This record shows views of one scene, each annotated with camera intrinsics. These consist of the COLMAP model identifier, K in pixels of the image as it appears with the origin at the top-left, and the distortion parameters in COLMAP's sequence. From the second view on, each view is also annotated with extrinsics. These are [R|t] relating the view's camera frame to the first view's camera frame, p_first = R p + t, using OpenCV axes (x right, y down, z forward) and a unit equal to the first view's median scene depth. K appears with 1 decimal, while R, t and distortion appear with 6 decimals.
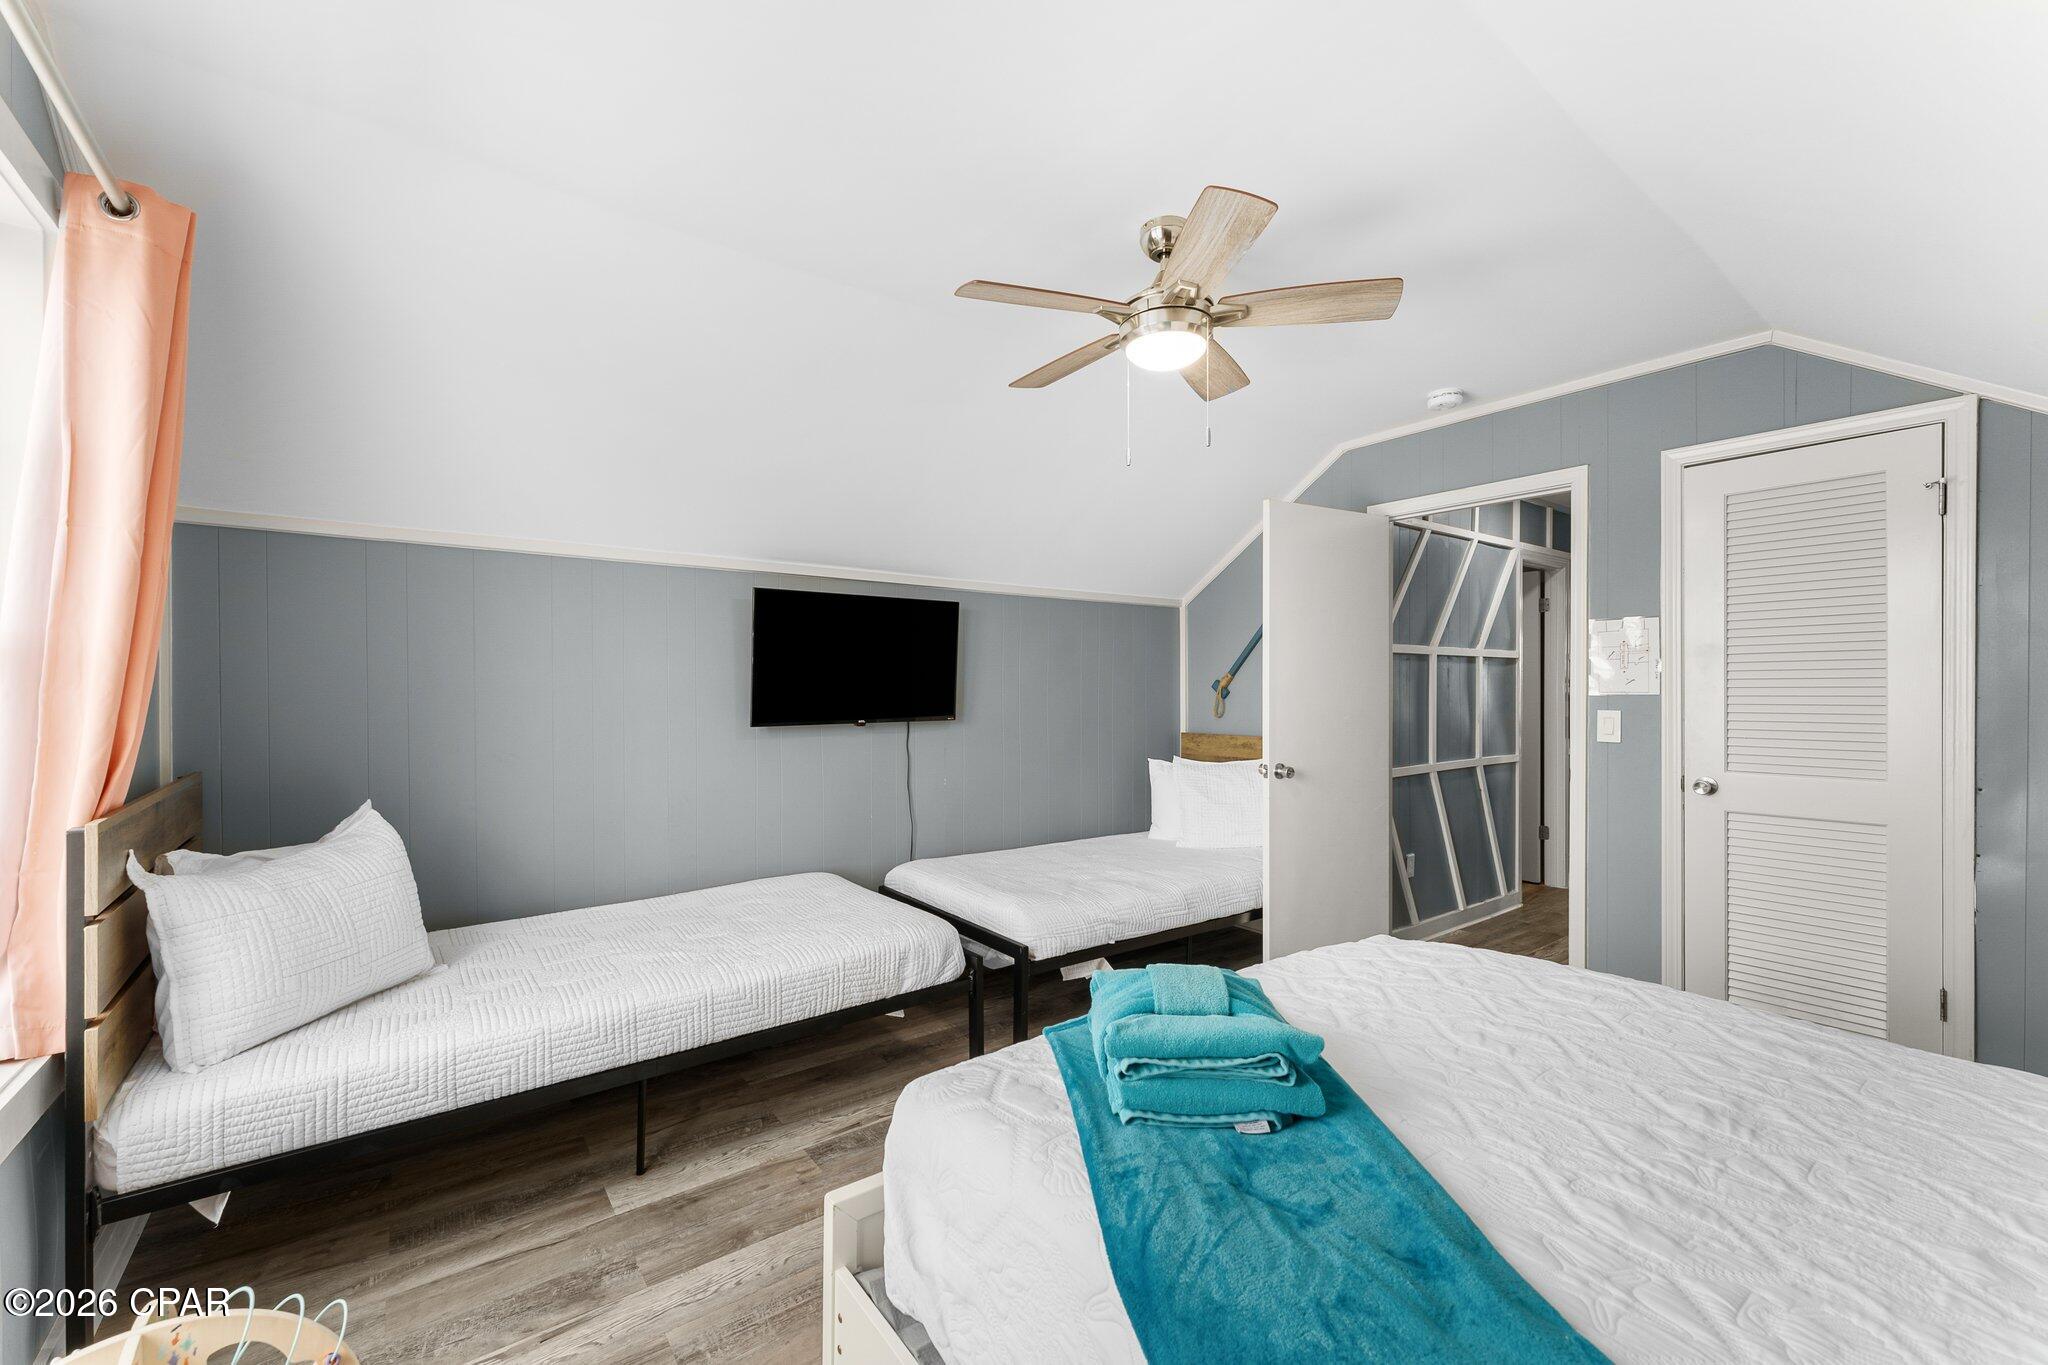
lens RADIAL K [[819.6, 0, 1021.8], [0, 819.6, 683.6], [0, 0, 1]] dist [0.001367, -0.000240]
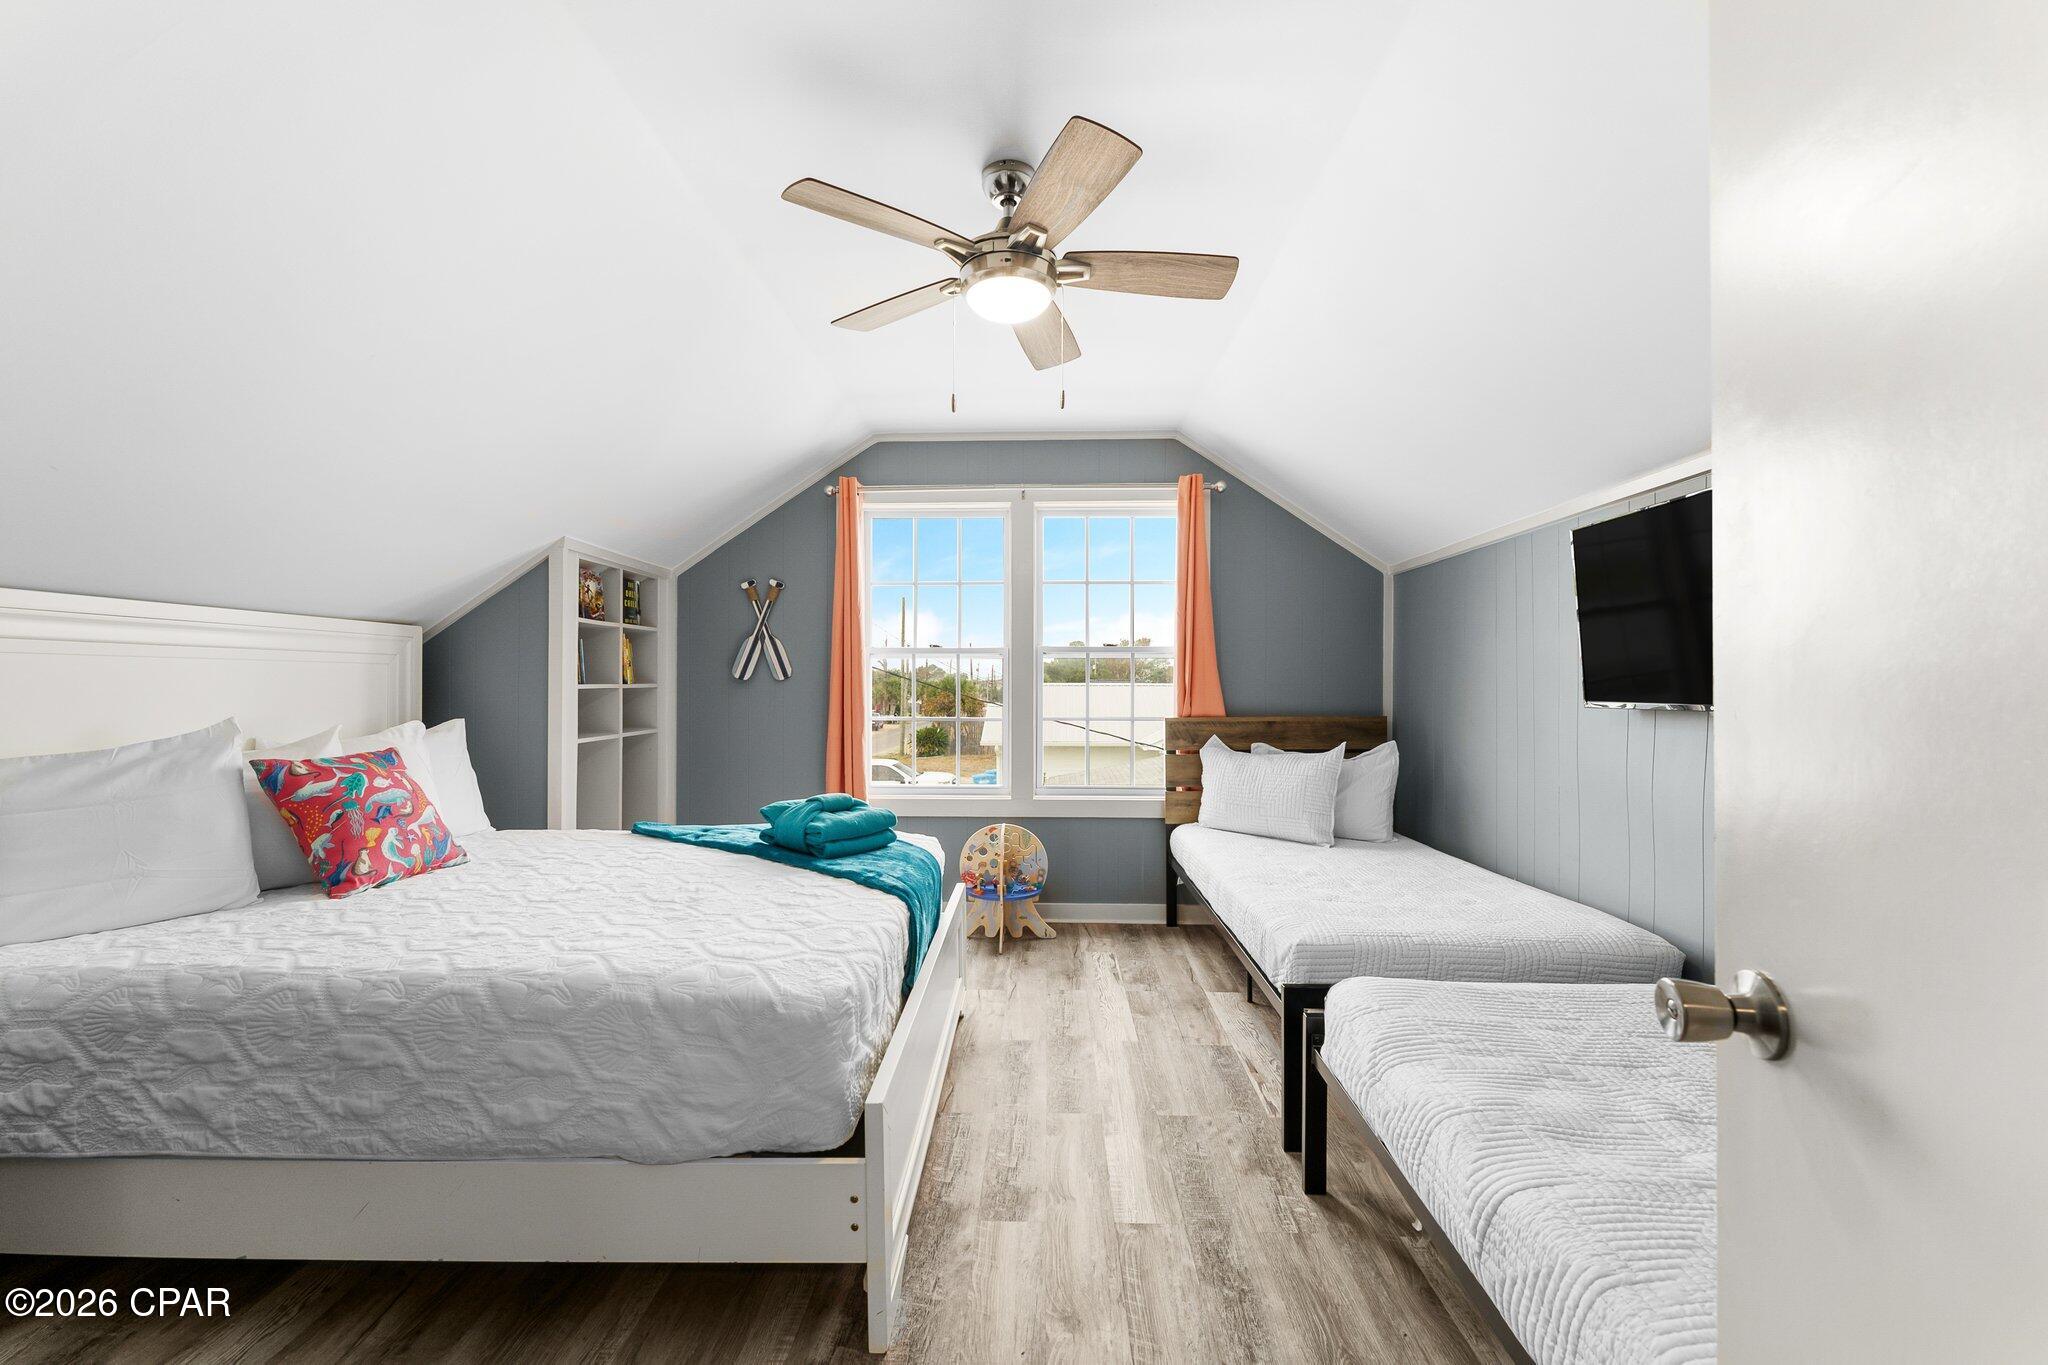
lens RADIAL K [[819.6, 0, 1021.1], [0, 819.6, 680.9], [0, 0, 1]] dist [0.001367, -0.000240]
pose [[-0.613302, -0.004577, -0.789835, 0.921183], [-0.002365, 0.999989, -0.003958, 0.058025], [0.789845, -0.000560, -0.613306, 1.612776]]
